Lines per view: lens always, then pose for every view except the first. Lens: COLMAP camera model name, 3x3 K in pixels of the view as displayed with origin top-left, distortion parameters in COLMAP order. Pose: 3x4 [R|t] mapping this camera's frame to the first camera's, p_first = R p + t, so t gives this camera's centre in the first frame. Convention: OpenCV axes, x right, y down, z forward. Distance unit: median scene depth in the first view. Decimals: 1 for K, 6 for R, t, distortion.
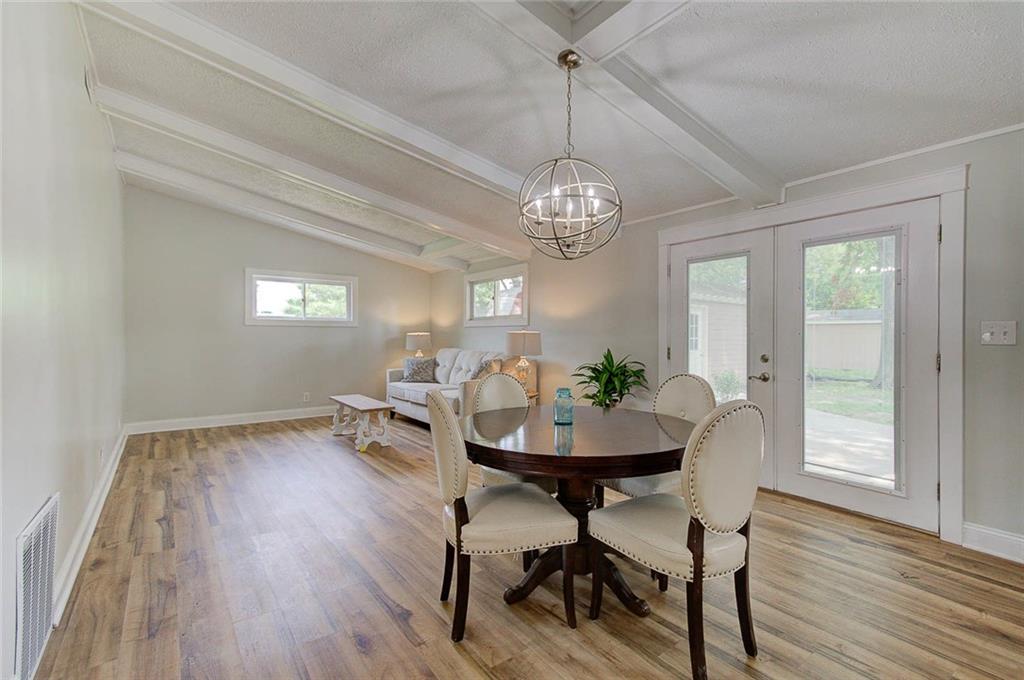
lens RADIAL K [[464.9, 0, 506.7], [0, 464.9, 339.1], [0, 0, 1]] dist [0.018474, 0.000631]
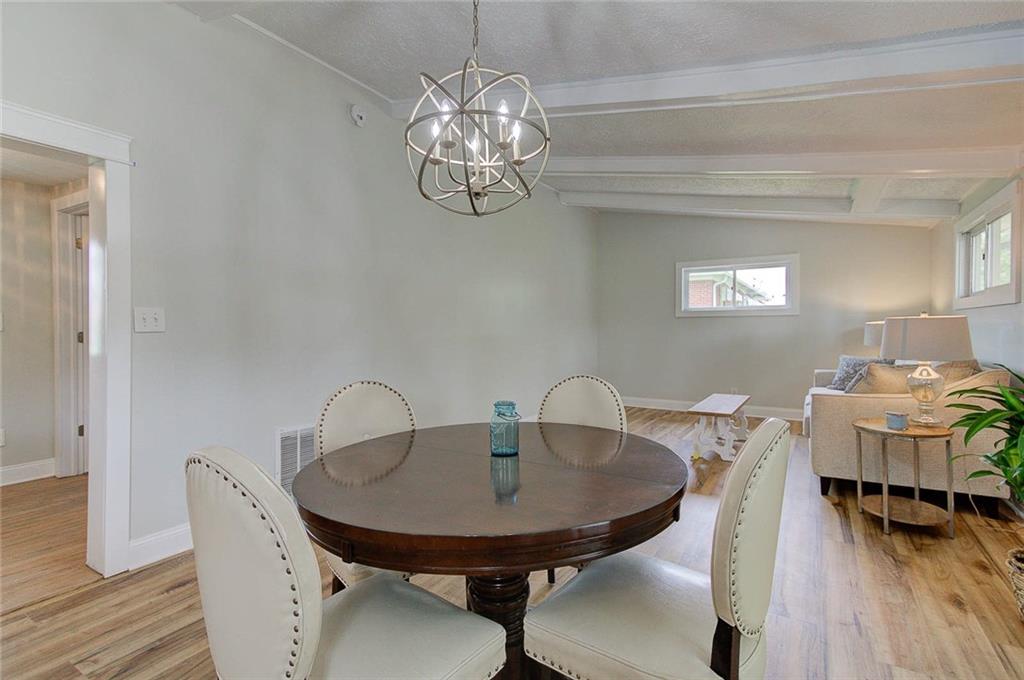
lens RADIAL K [[466.5, 0, 527.9], [0, 466.5, 337.5], [0, 0, 1]] dist [0.012748, 0.000698]
pose [[0.386385, 0.012725, -0.922250, 0.345236], [0.002370, 0.999888, 0.014789, -0.000100], [0.922335, -0.007900, 0.386311, 0.344169]]
